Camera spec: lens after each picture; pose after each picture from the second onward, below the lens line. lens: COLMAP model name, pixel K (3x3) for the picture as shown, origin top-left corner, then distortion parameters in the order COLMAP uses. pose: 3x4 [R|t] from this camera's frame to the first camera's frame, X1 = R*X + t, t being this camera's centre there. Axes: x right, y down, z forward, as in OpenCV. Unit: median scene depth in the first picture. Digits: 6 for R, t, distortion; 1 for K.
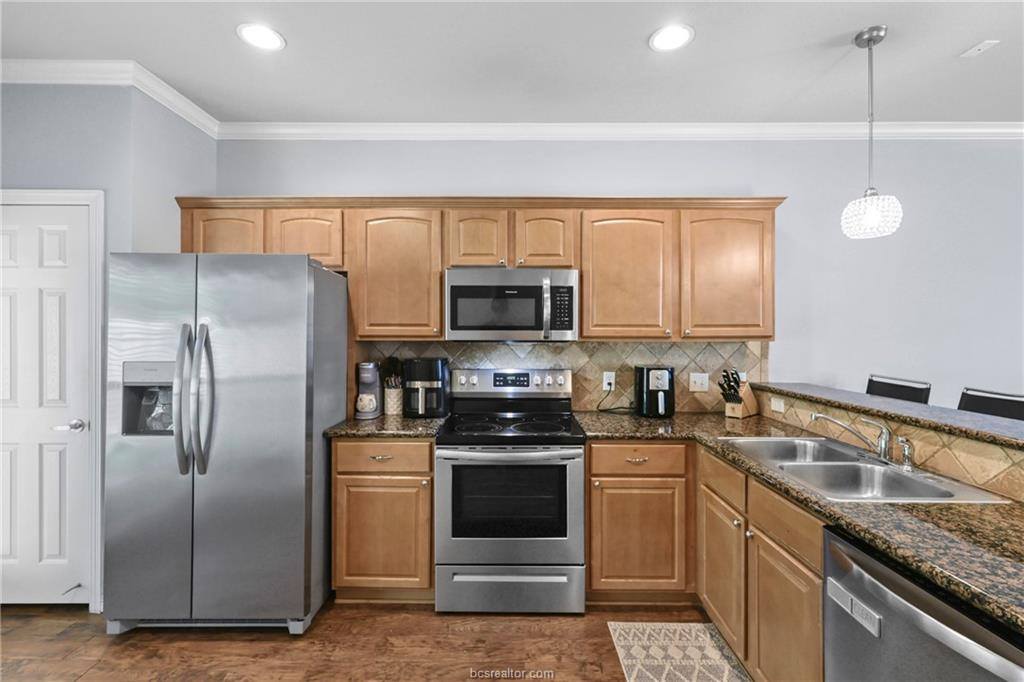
lens RADIAL K [[448.9, 0, 509.7], [0, 448.9, 337.8], [0, 0, 1]] dist [0.003016, 0.000963]
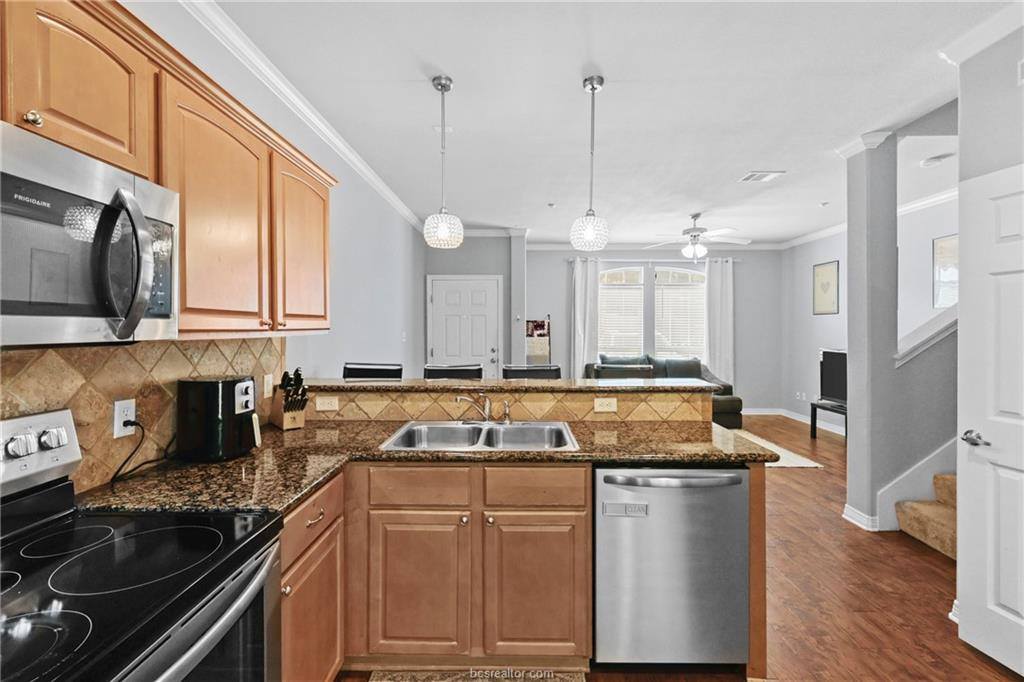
lens RADIAL K [[448.9, 0, 515.3], [0, 448.9, 328.7], [0, 0, 1]] dist [0.003016, 0.000963]
pose [[-0.004567, -0.004176, 0.999981, -0.336221], [0.007631, 0.999962, 0.004211, -0.004860], [-0.999960, 0.007650, -0.004535, 0.638925]]
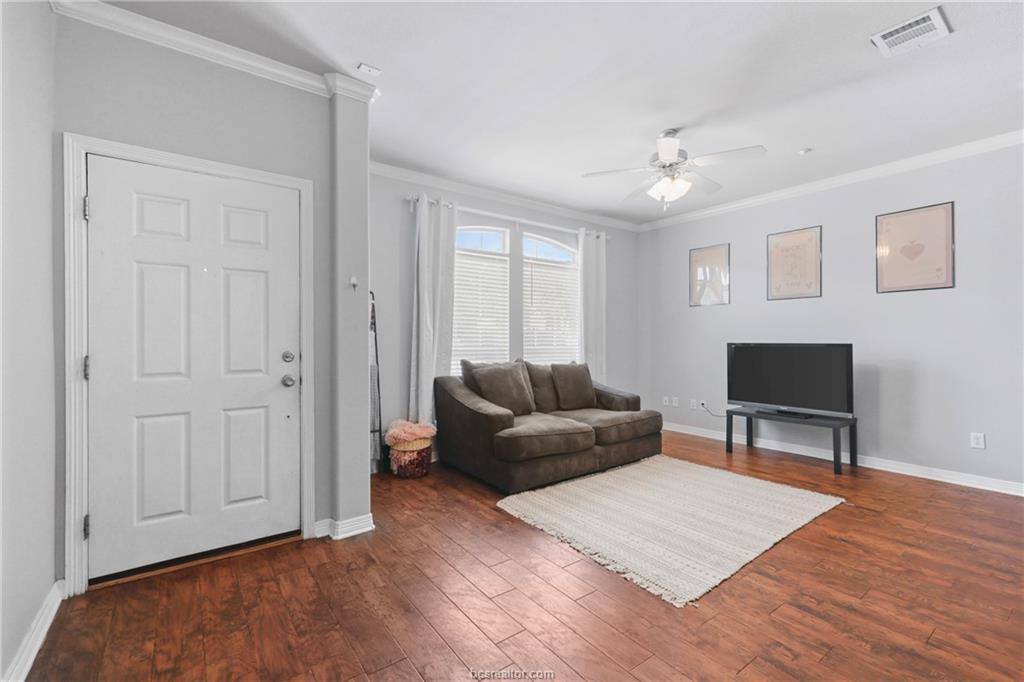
lens RADIAL K [[448.9, 0, 514.0], [0, 448.9, 339.7], [0, 0, 1]] dist [0.003016, 0.000963]
pose [[-0.607147, -0.001649, 0.794588, 0.976798], [0.007186, 0.999946, 0.007565, 0.079640], [-0.794557, 0.010303, -0.607103, 0.960388]]
